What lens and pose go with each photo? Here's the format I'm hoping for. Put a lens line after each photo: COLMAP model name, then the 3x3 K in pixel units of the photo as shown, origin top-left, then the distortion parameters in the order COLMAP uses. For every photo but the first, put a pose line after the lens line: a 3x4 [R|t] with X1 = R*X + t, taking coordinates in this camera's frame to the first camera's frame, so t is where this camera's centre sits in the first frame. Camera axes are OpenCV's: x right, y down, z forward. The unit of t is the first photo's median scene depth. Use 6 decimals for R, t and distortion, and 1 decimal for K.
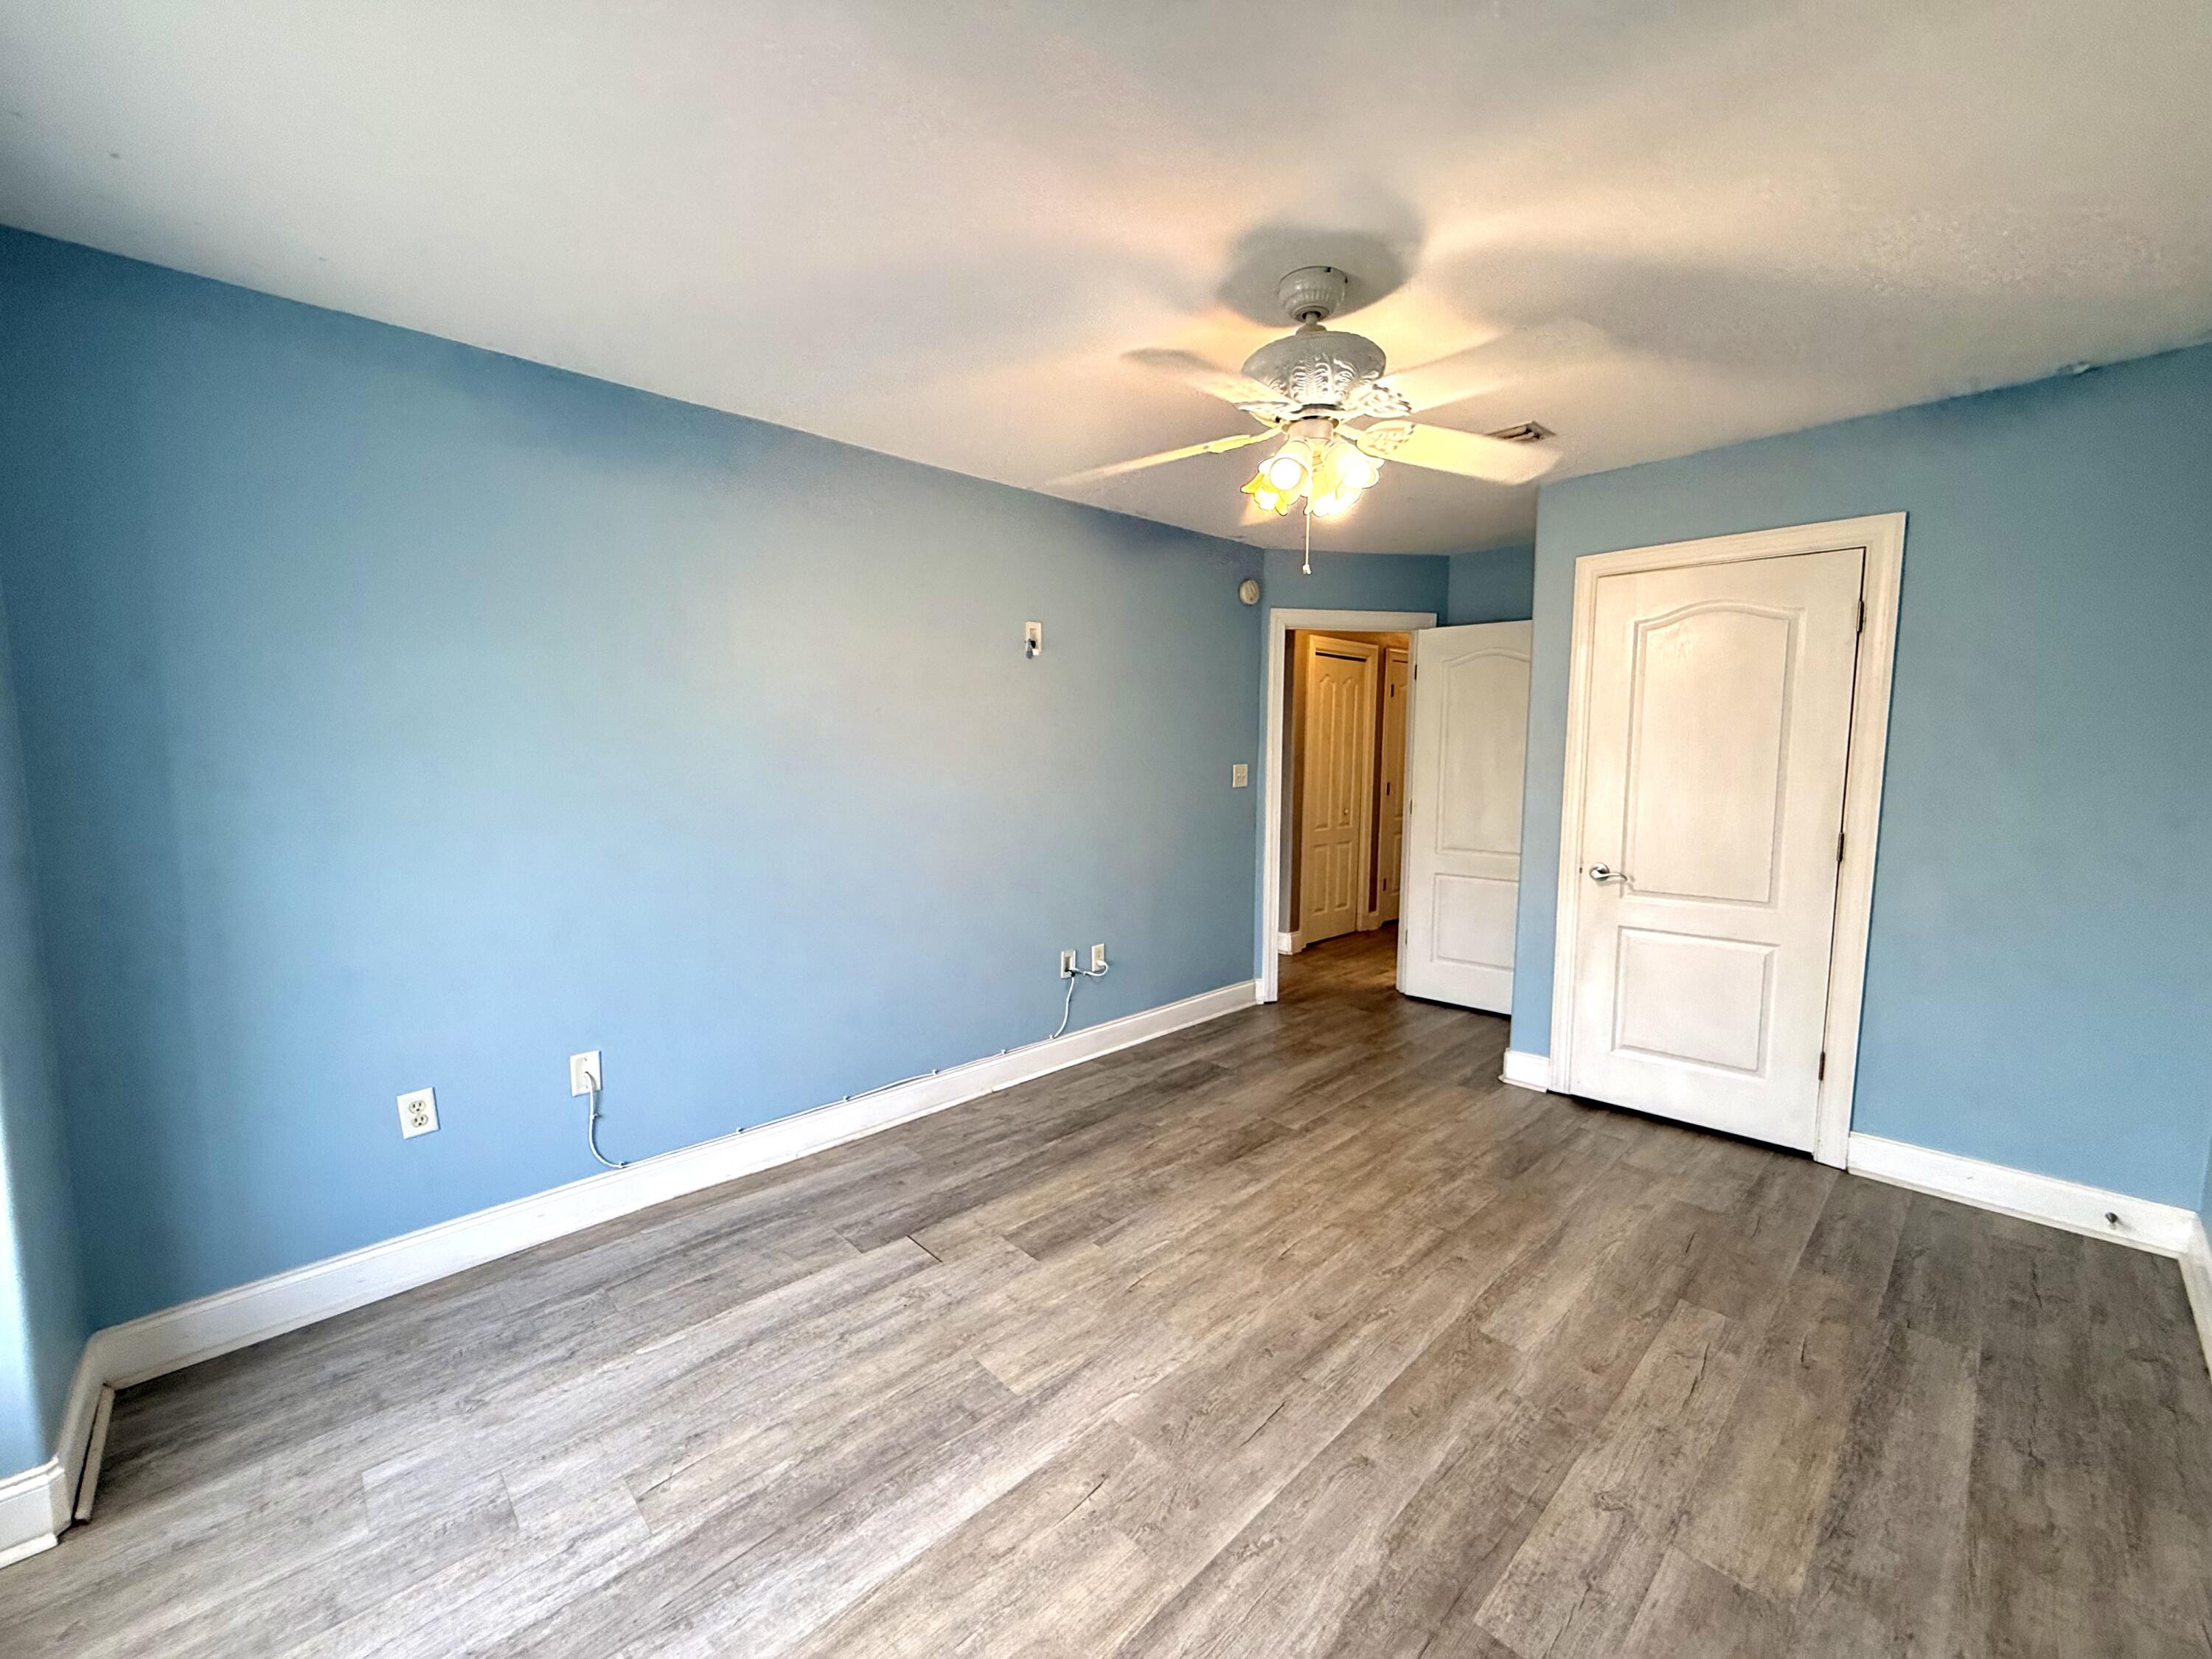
lens RADIAL K [[882.5, 0, 1100.9], [0, 882.5, 829.0], [0, 0, 1]] dist [-0.000881, 0.000064]
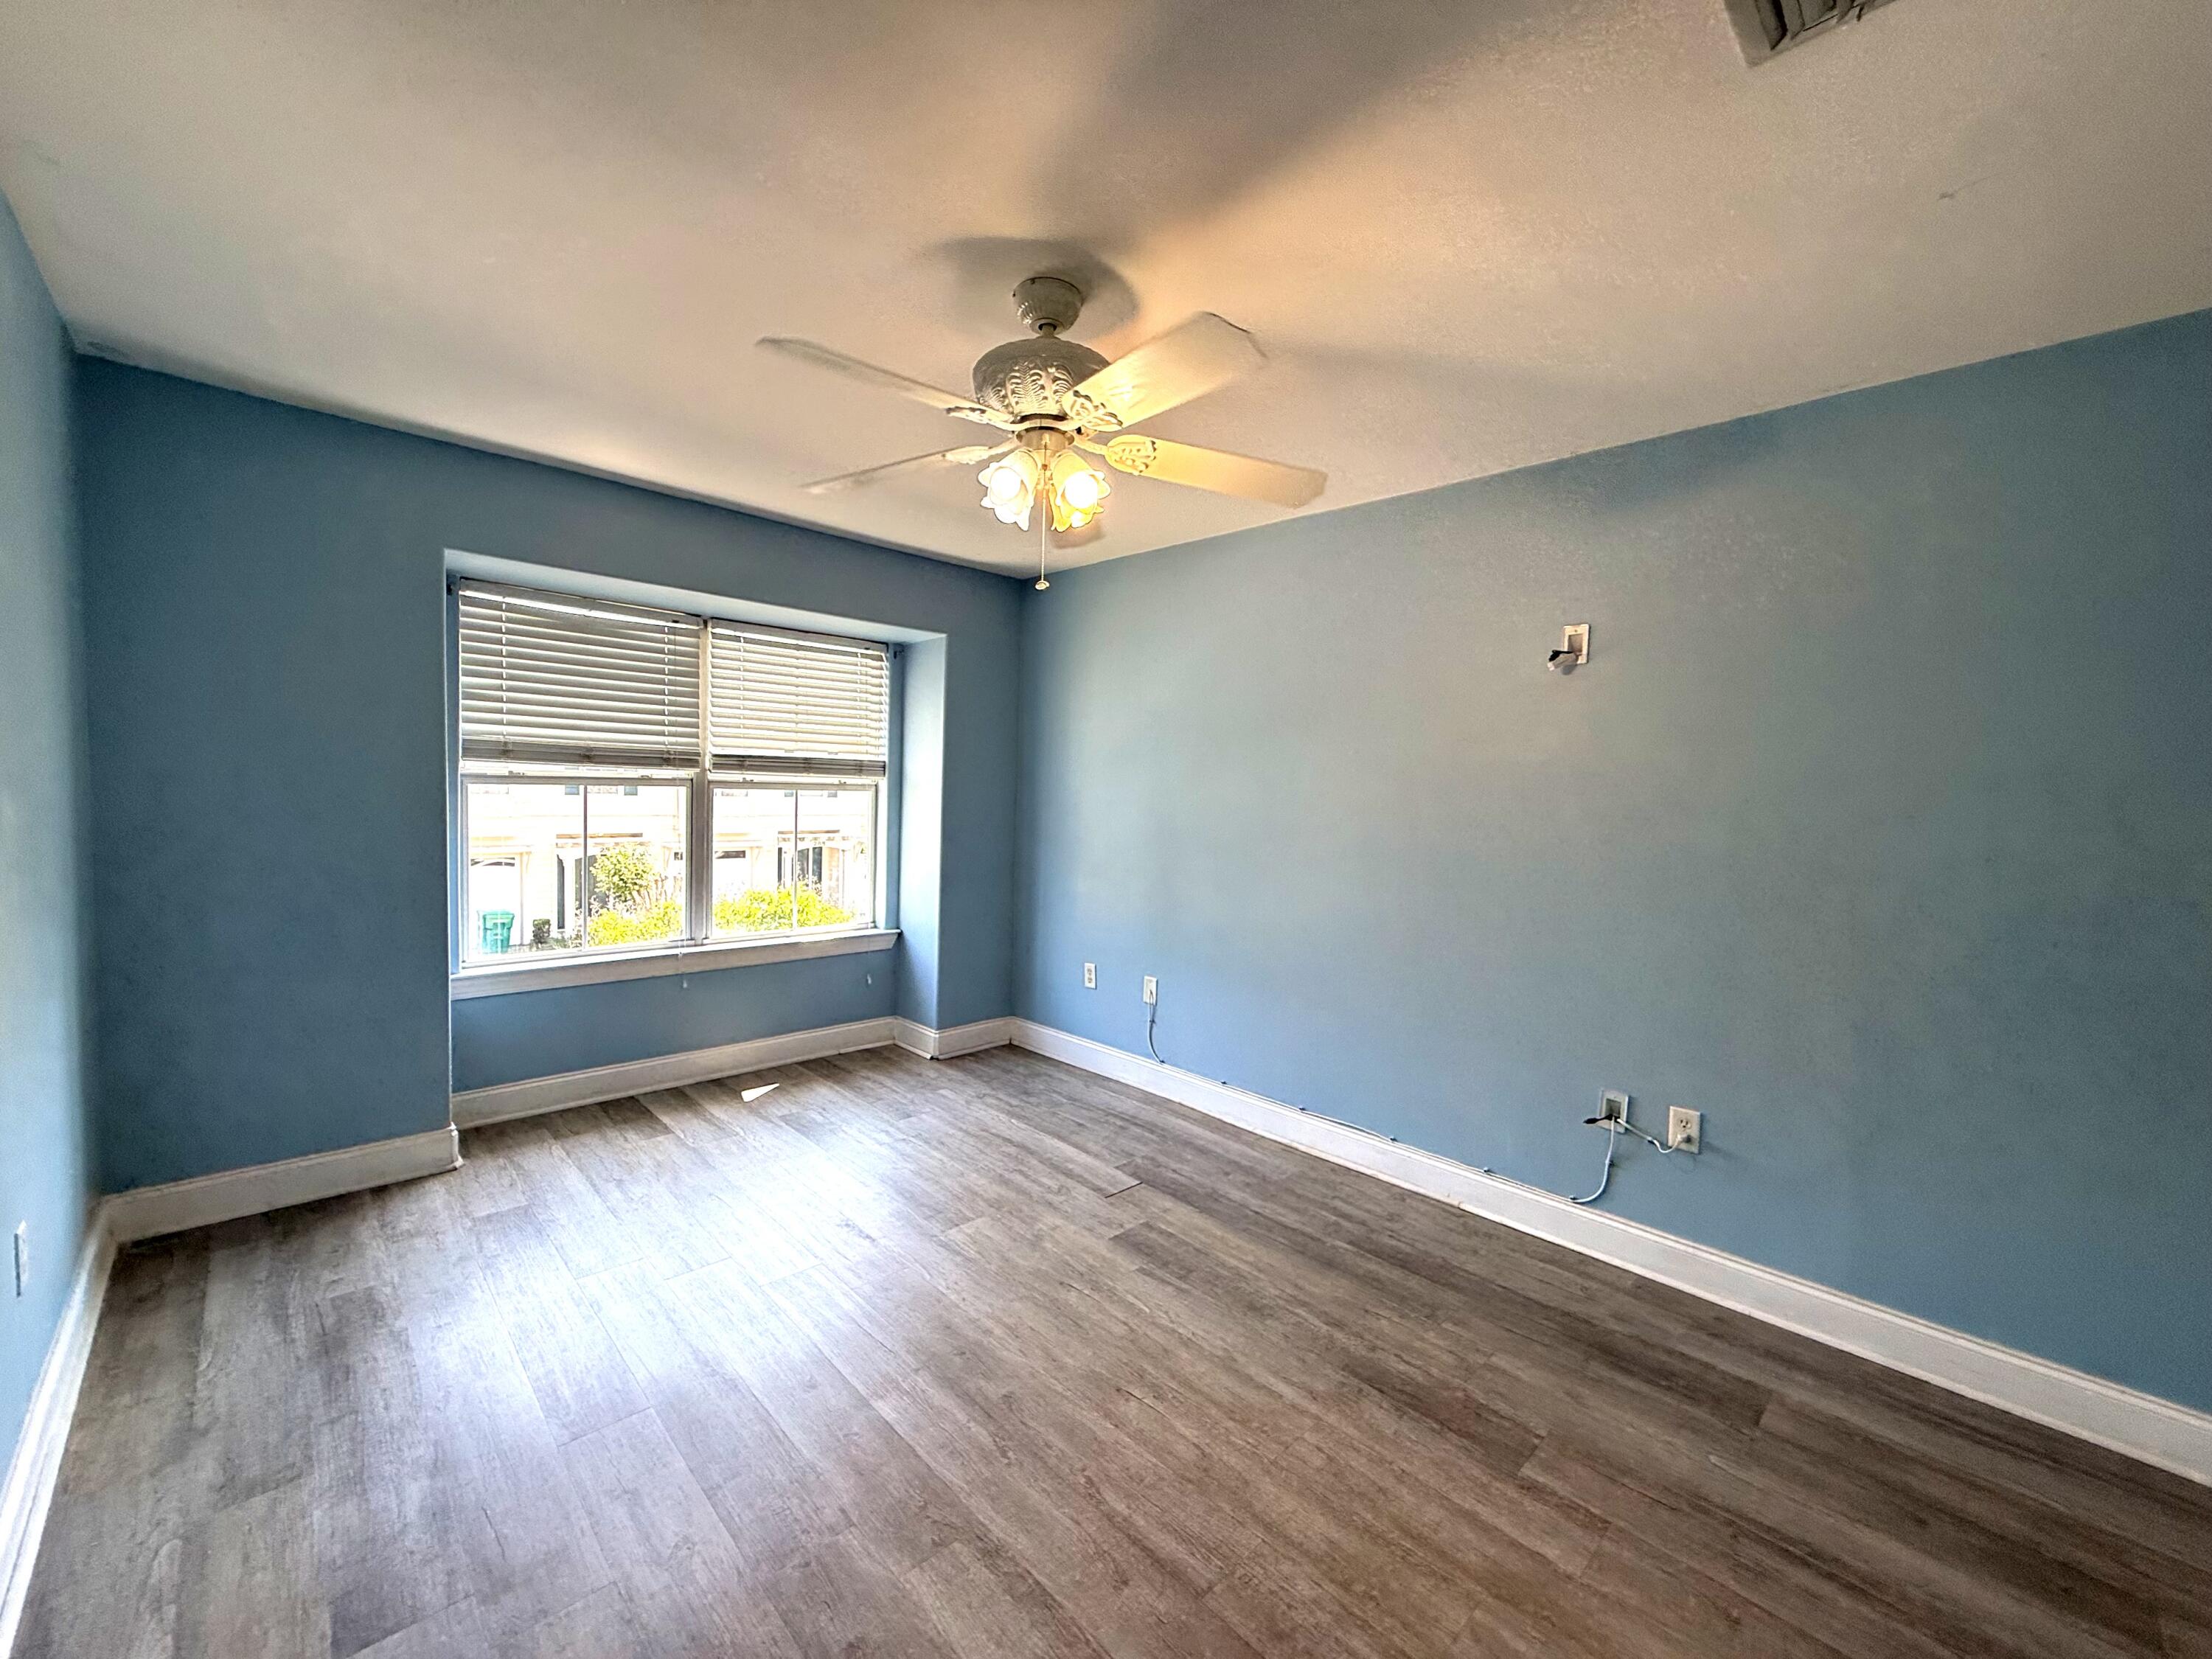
lens RADIAL K [[882.5, 0, 1100.9], [0, 882.5, 829.0], [0, 0, 1]] dist [-0.000881, 0.000064]
pose [[0.007766, 0.051227, -0.998657, 0.944801], [-0.126540, 0.990709, 0.049836, -0.070211], [0.991931, 0.125983, 0.014176, 0.848993]]
